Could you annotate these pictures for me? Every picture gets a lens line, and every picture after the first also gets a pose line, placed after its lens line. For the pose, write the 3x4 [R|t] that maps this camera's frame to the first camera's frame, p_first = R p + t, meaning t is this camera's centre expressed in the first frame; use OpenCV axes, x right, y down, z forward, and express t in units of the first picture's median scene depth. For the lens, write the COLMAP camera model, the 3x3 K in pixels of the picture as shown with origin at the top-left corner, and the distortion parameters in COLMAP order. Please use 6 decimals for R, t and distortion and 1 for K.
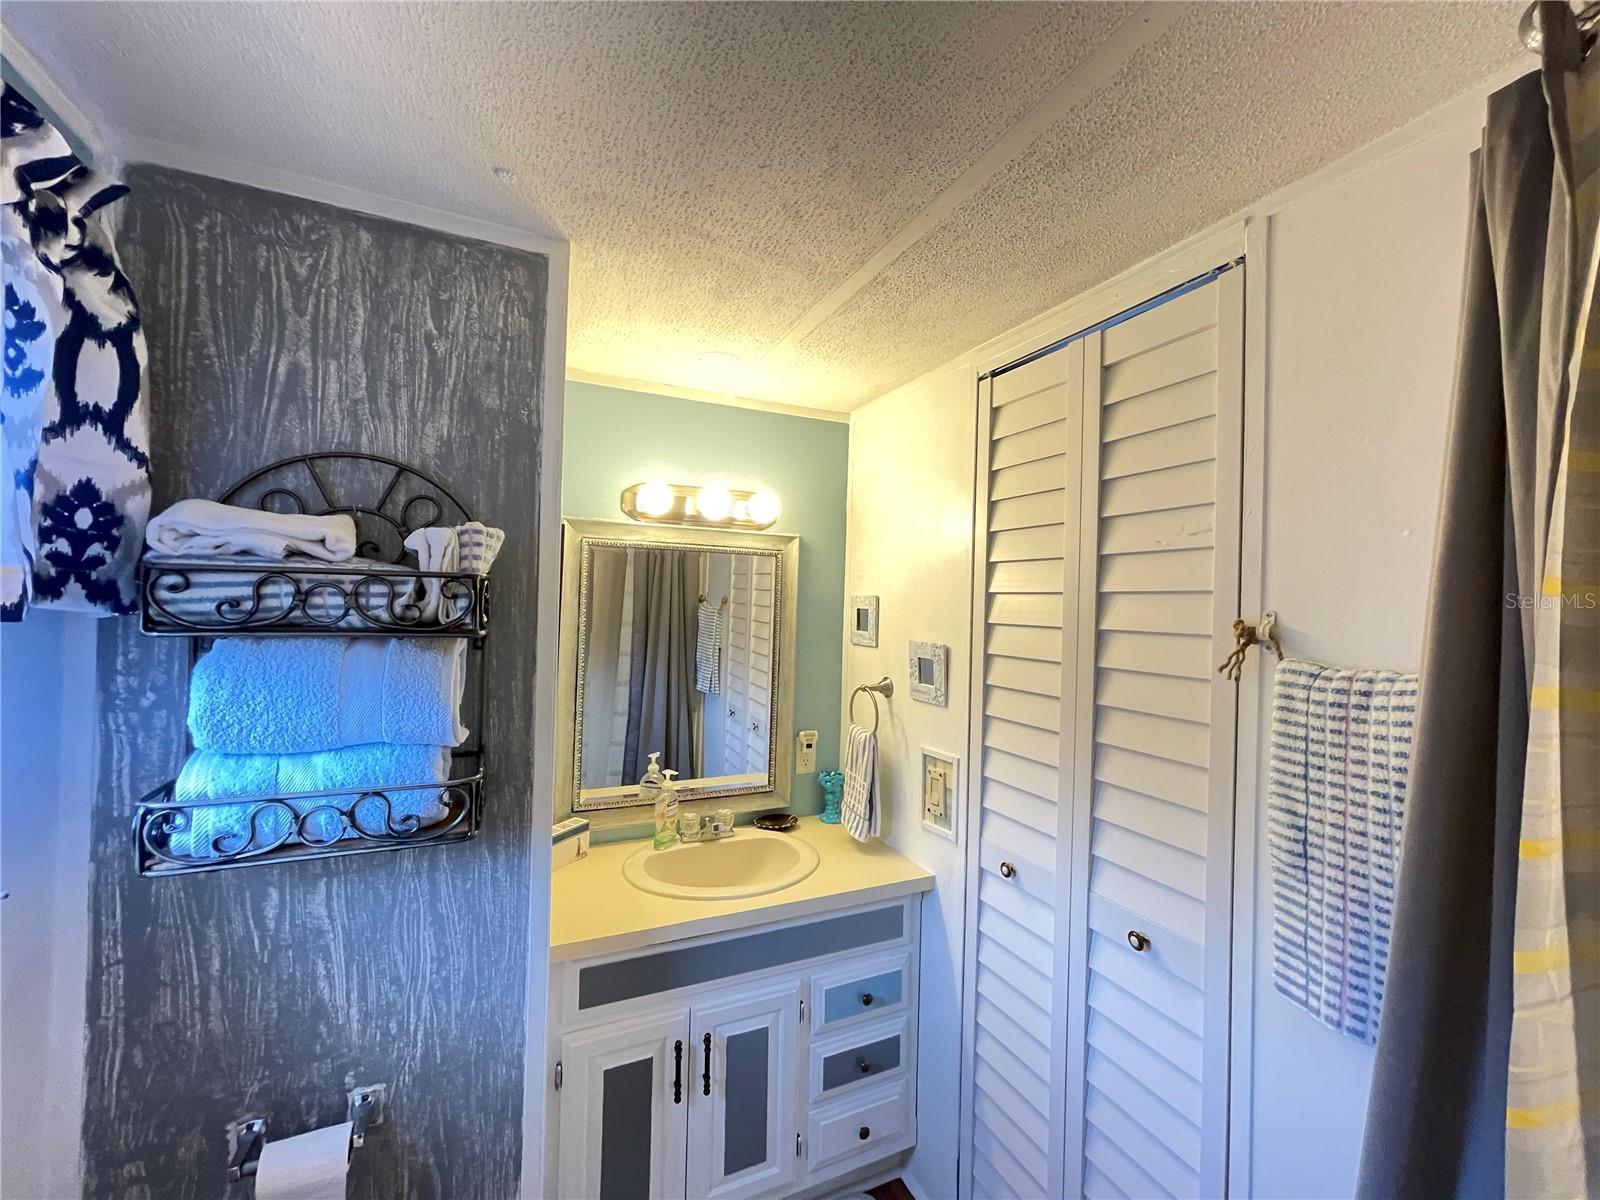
lens RADIAL K [[647.0, 0, 802.6], [0, 647.0, 597.2], [0, 0, 1]] dist [-0.002694, 0.001515]
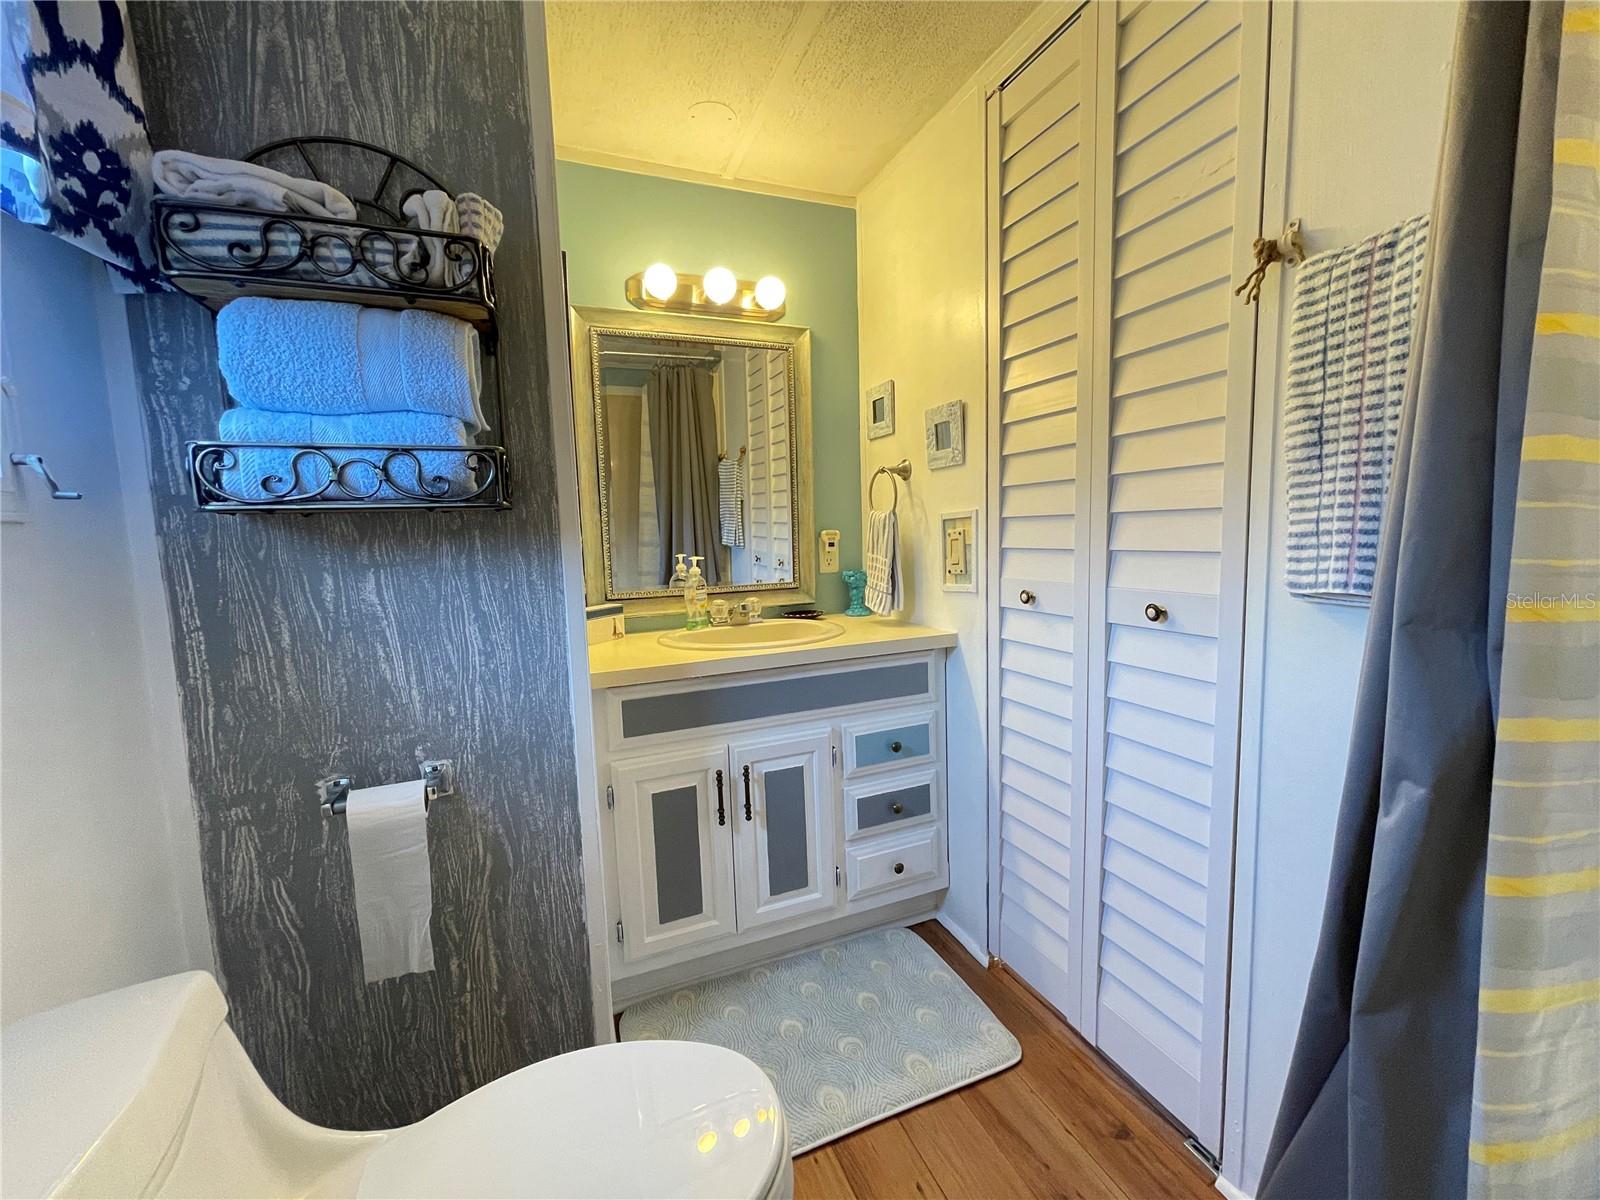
lens RADIAL K [[649.5, 0, 801.3], [0, 649.5, 596.7], [0, 0, 1]] dist [0.010650, -0.003828]
pose [[0.997310, -0.054043, -0.049523, 0.017818], [0.059144, 0.992376, 0.108126, 0.385084], [0.043302, -0.110764, 0.992903, -0.042699]]
